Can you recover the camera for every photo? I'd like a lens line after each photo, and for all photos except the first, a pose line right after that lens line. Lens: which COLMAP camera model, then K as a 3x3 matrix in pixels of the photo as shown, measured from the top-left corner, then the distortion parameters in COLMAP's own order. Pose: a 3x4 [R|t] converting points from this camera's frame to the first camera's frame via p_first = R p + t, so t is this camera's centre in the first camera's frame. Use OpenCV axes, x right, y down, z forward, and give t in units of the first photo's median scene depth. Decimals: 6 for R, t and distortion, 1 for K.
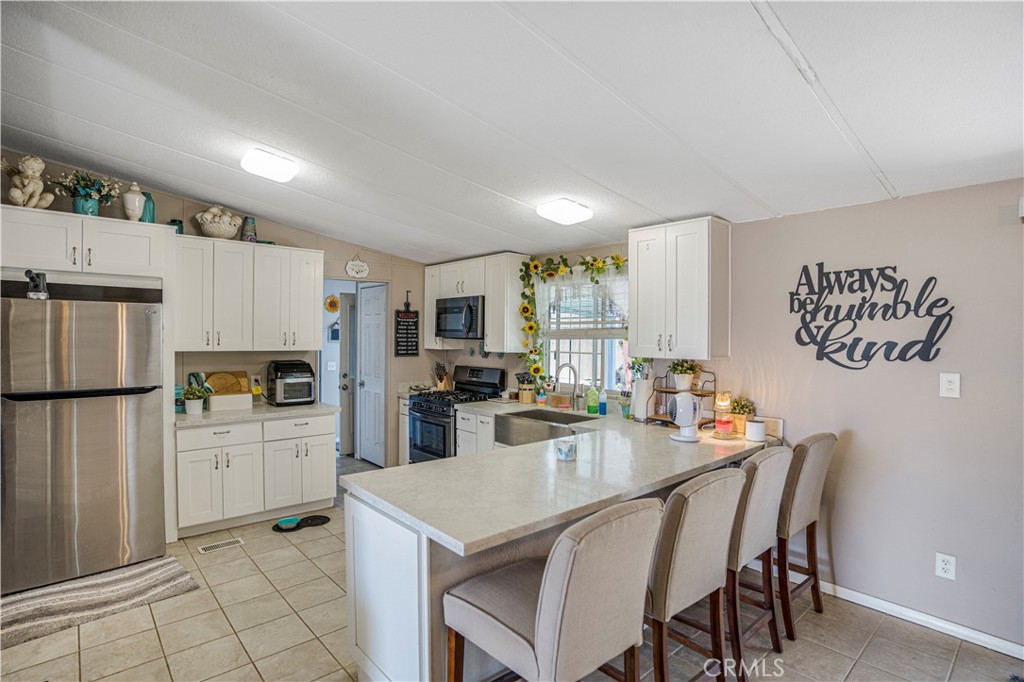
lens RADIAL K [[500.7, 0, 506.1], [0, 500.7, 344.3], [0, 0, 1]] dist [-0.074991, 0.032566]
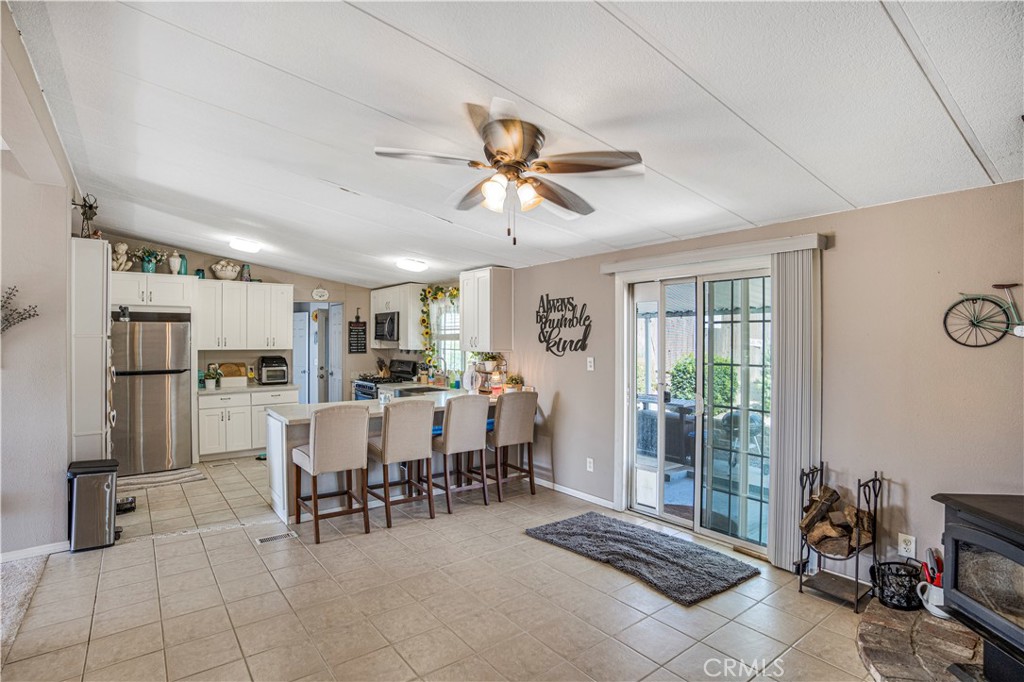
lens RADIAL K [[517.3, 0, 512.0], [0, 517.3, 341.0], [0, 0, 1]] dist [-0.076245, 0.036833]
pose [[0.996726, -0.010008, -0.080228, 0.544282], [0.009182, 0.999901, -0.010662, 0.011902], [0.080326, 0.009891, 0.996720, -0.658123]]
